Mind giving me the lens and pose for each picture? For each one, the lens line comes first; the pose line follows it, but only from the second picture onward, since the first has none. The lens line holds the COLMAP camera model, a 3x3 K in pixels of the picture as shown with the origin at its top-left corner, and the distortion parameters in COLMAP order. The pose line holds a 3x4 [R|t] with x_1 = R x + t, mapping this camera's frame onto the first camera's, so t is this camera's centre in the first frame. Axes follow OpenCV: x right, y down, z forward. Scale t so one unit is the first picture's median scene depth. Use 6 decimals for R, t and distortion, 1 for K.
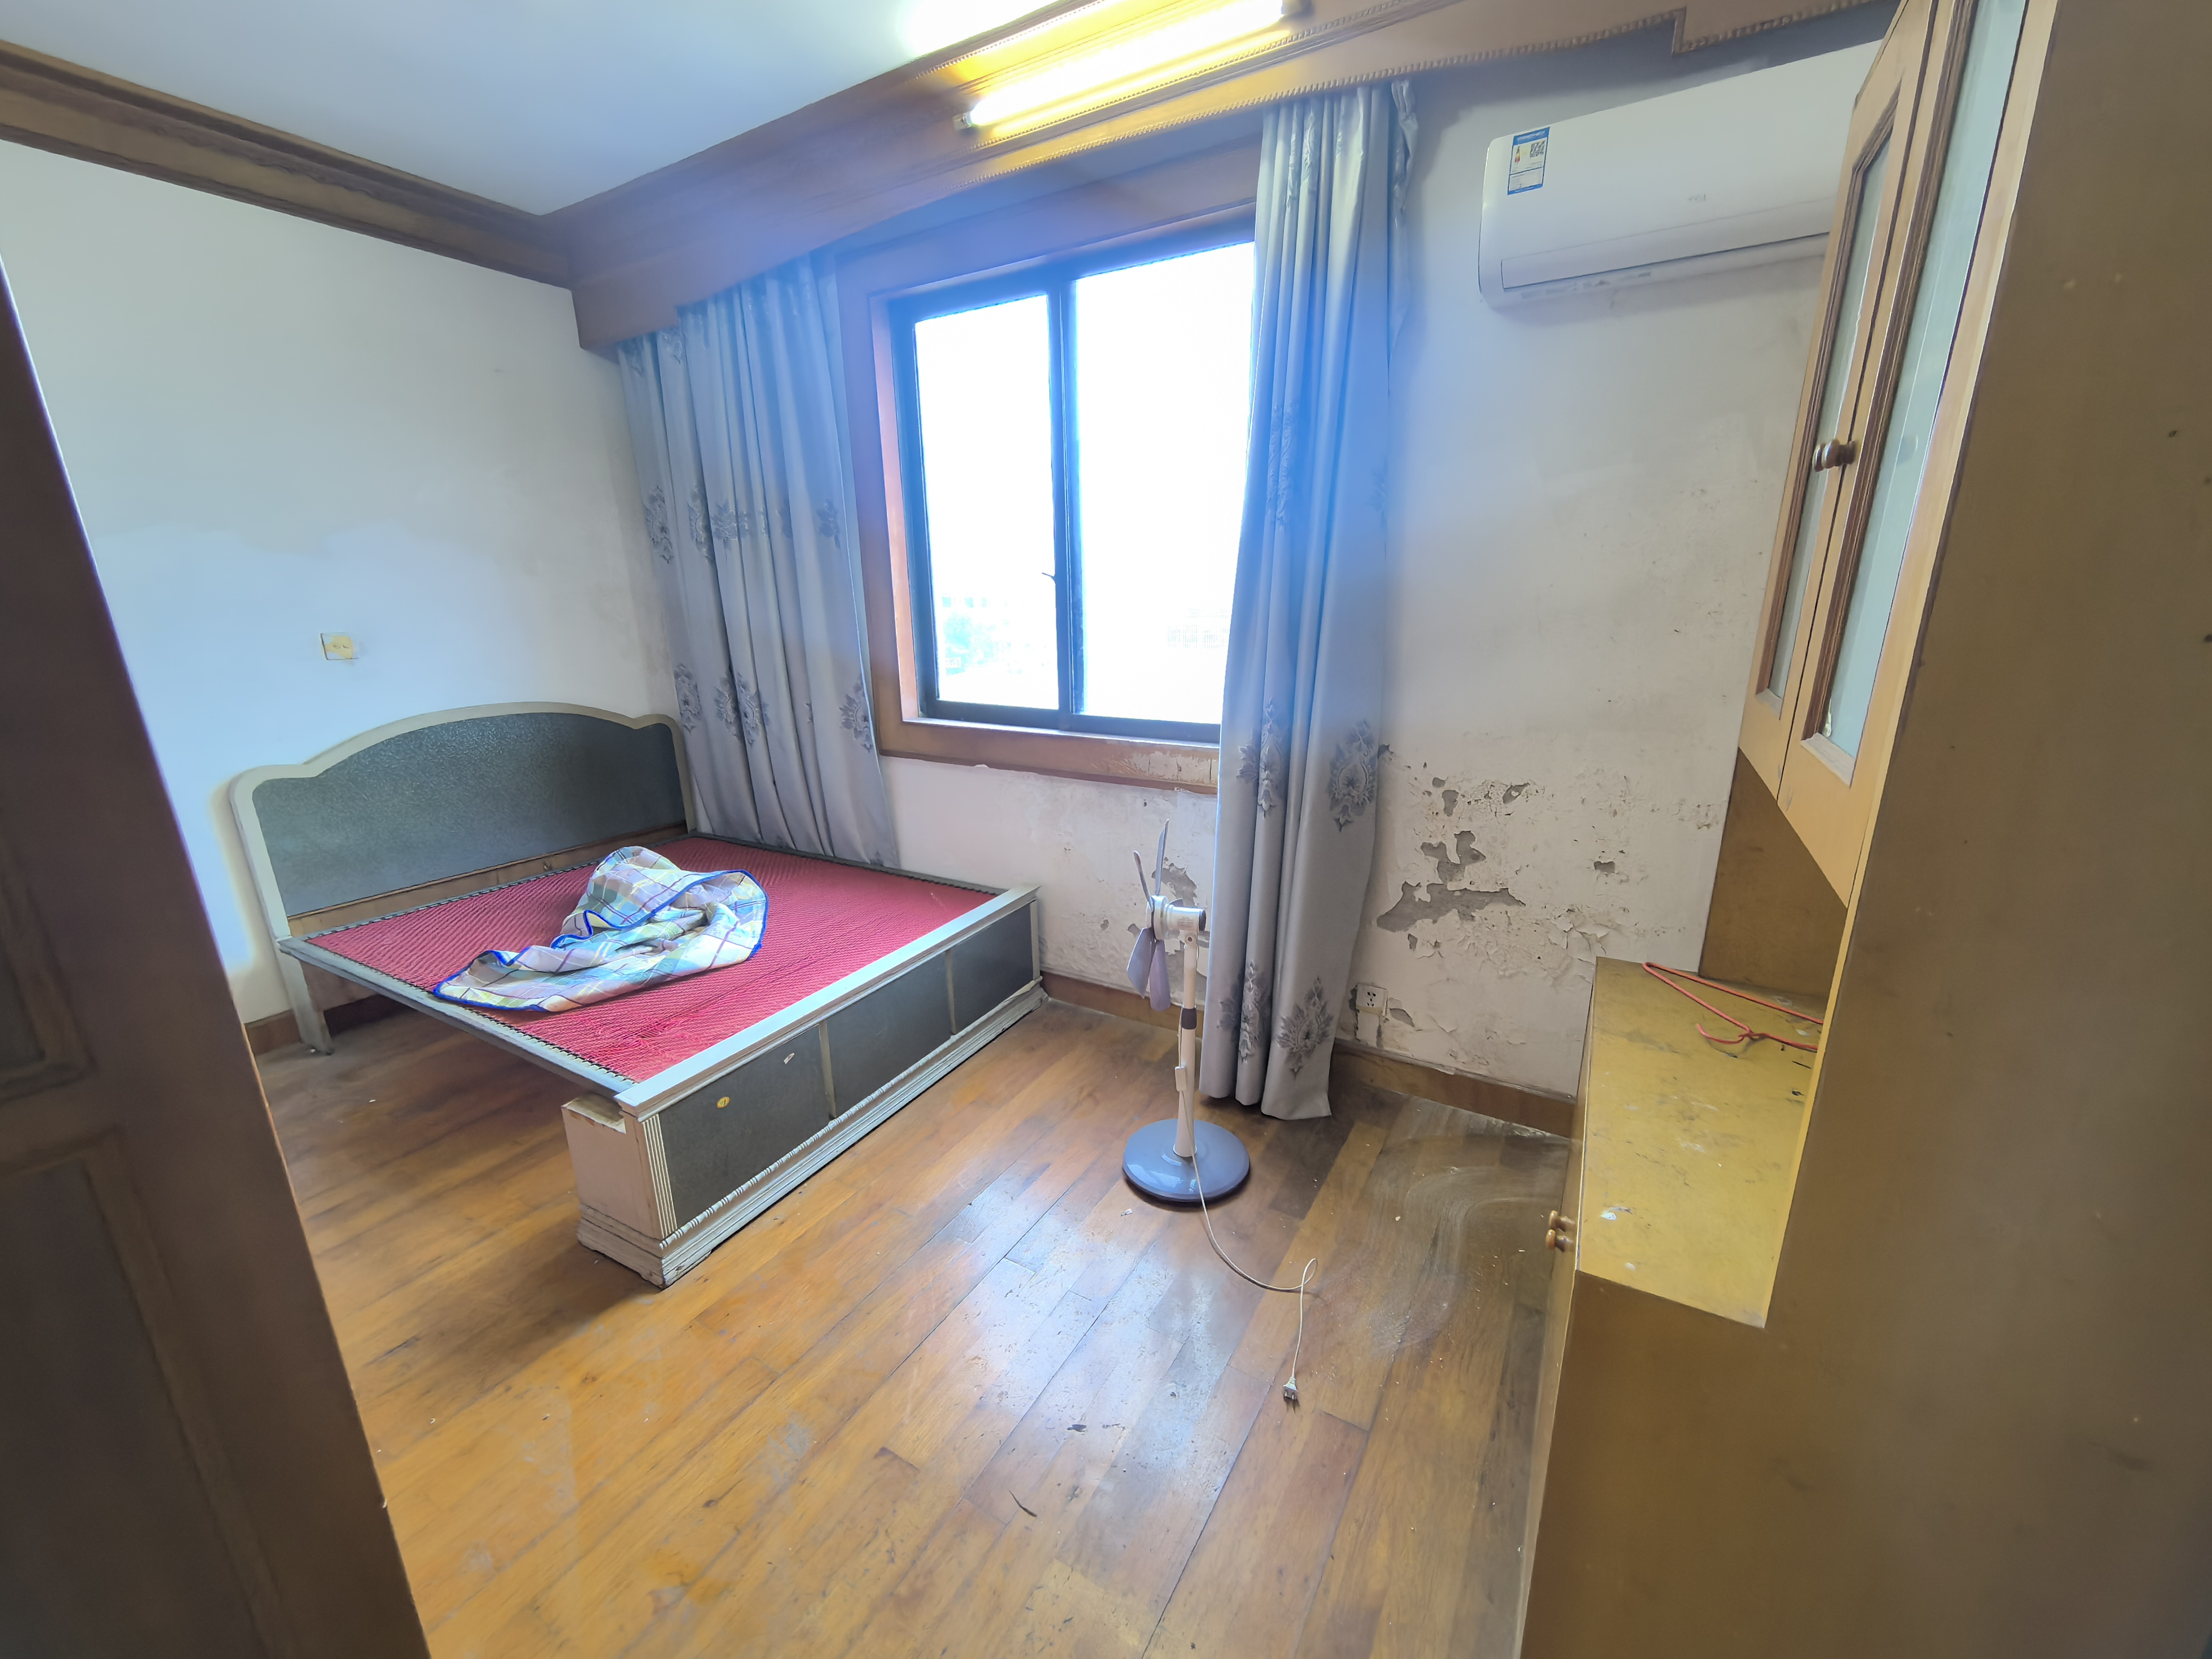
lens RADIAL K [[880.3, 0, 1106.0], [0, 880.3, 829.5], [0, 0, 1]] dist [0.026627, -0.006870]
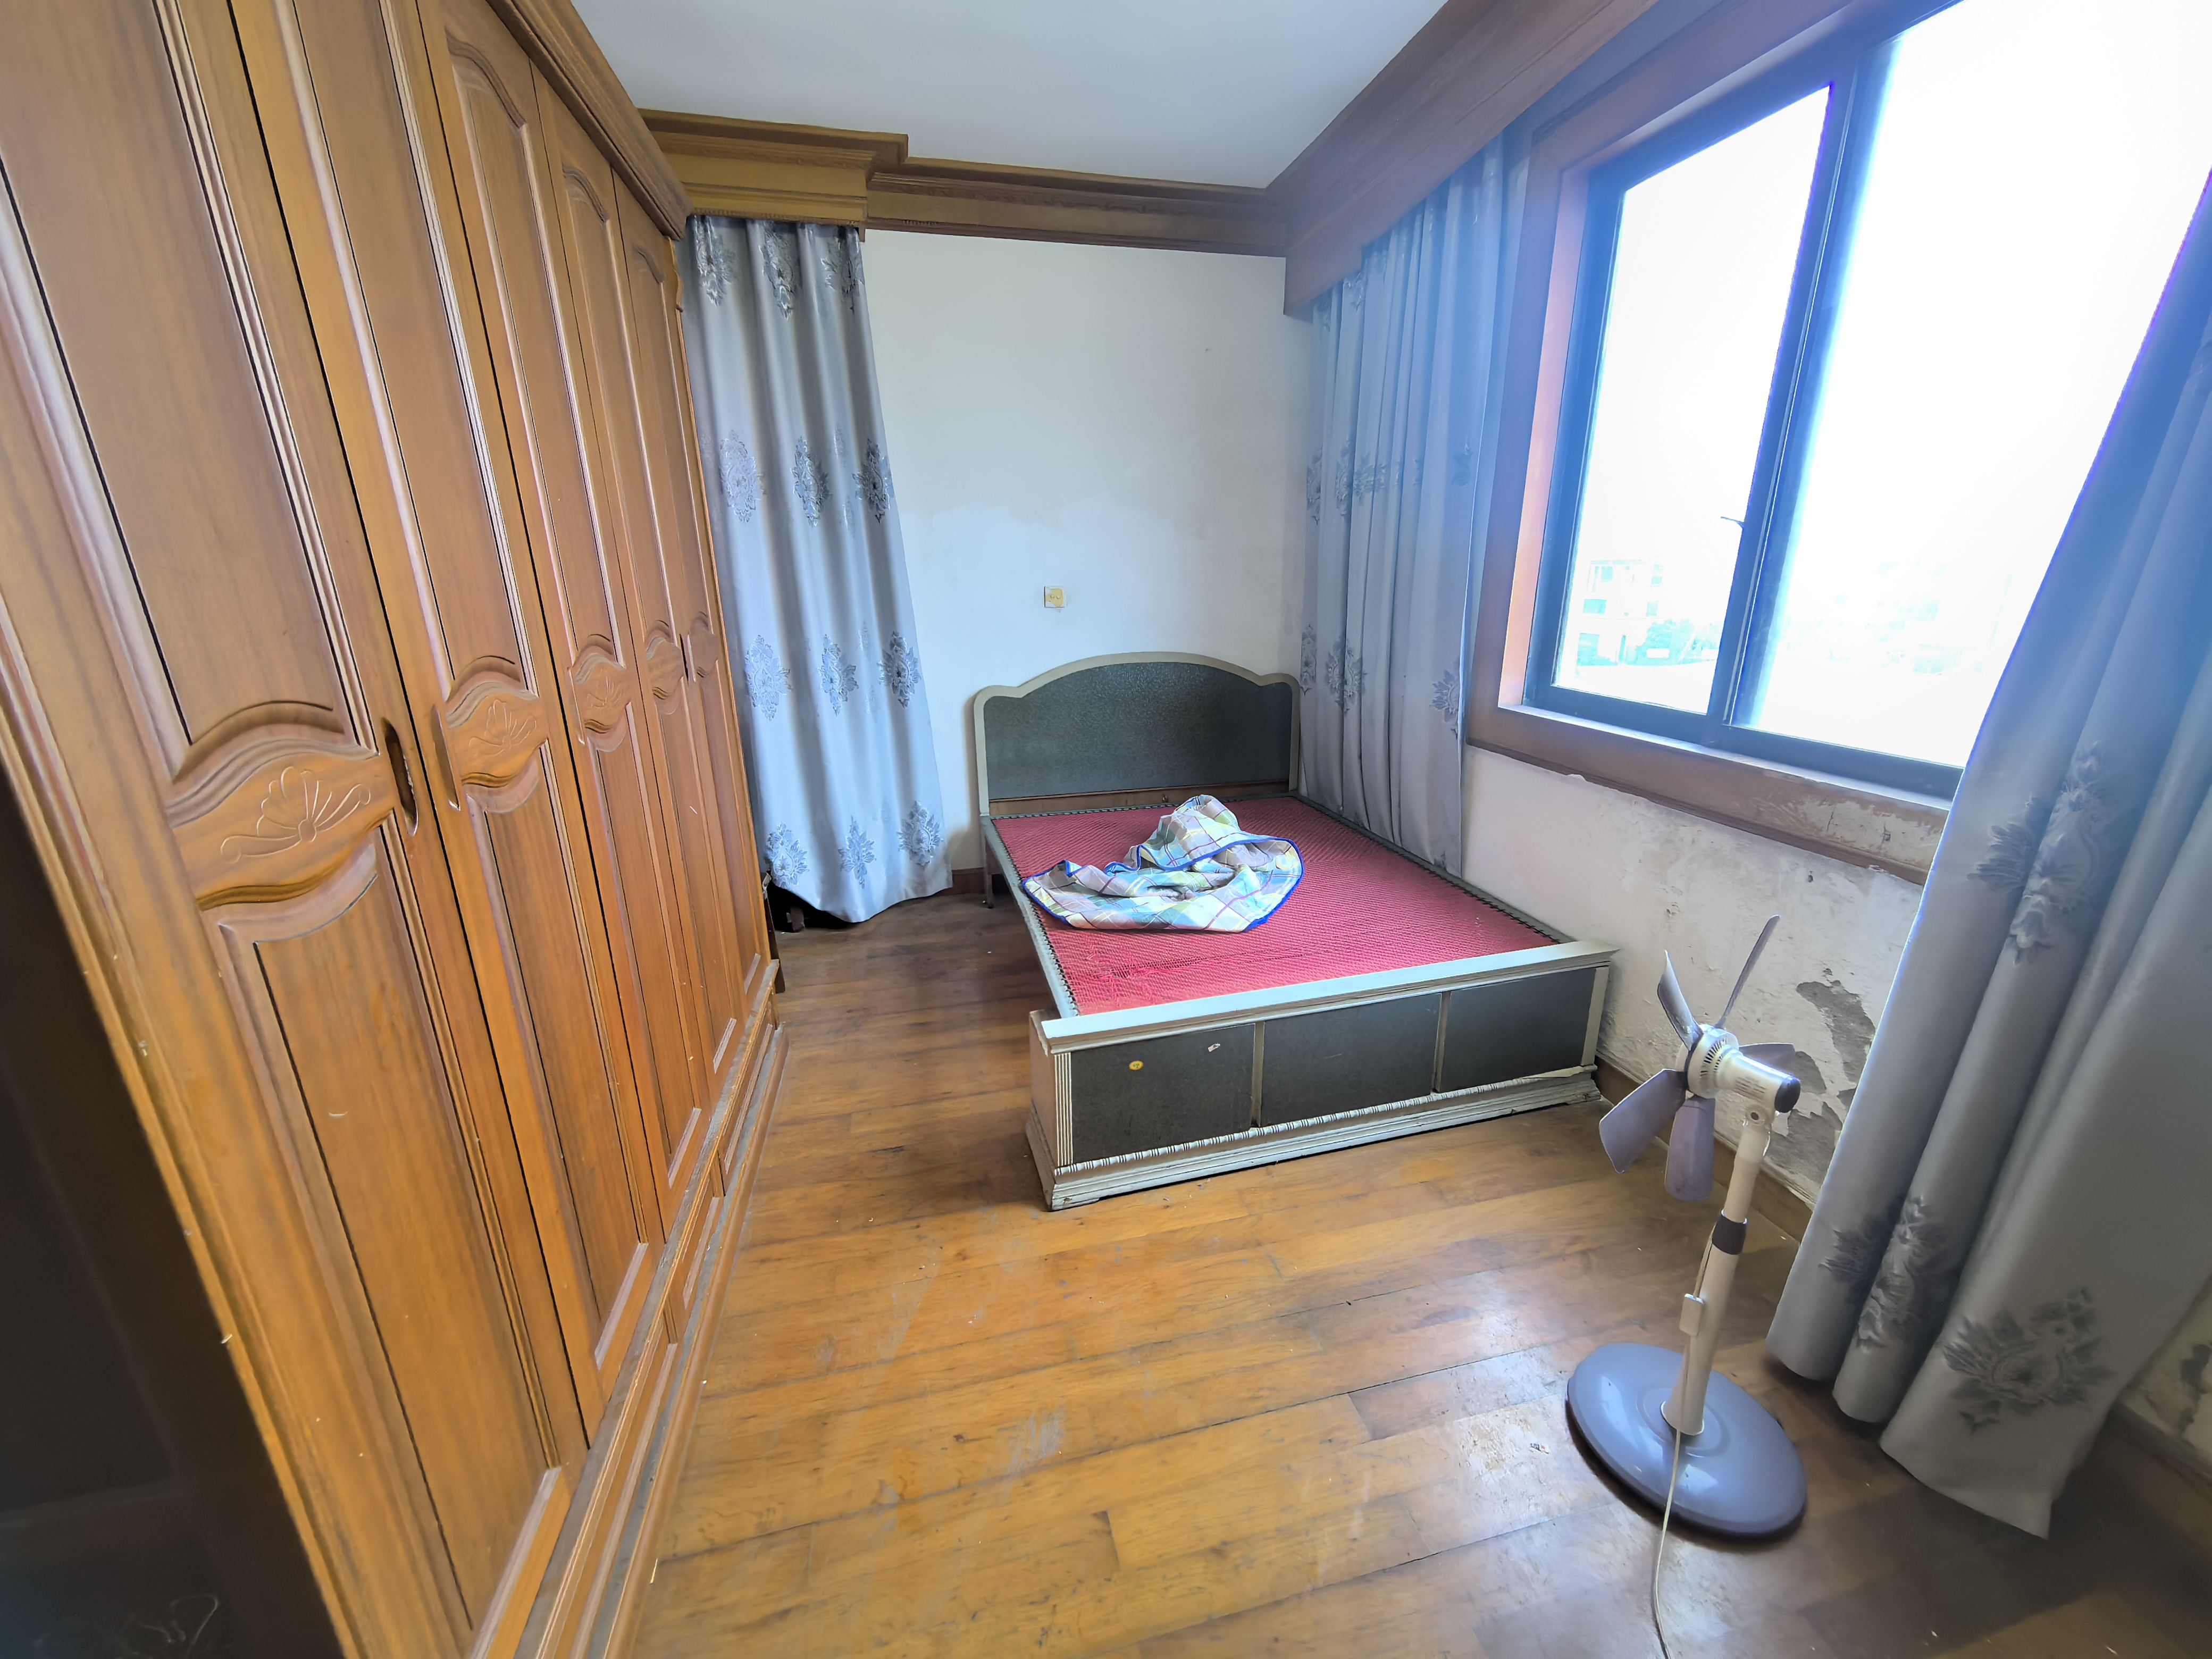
lens RADIAL K [[880.3, 0, 1106.0], [0, 880.3, 829.5], [0, 0, 1]] dist [0.026627, -0.006870]
pose [[0.704855, 0.211924, -0.676954, 0.116068], [-0.187581, 0.976043, 0.110243, -0.039411], [0.684100, 0.049279, 0.727722, 0.176186]]
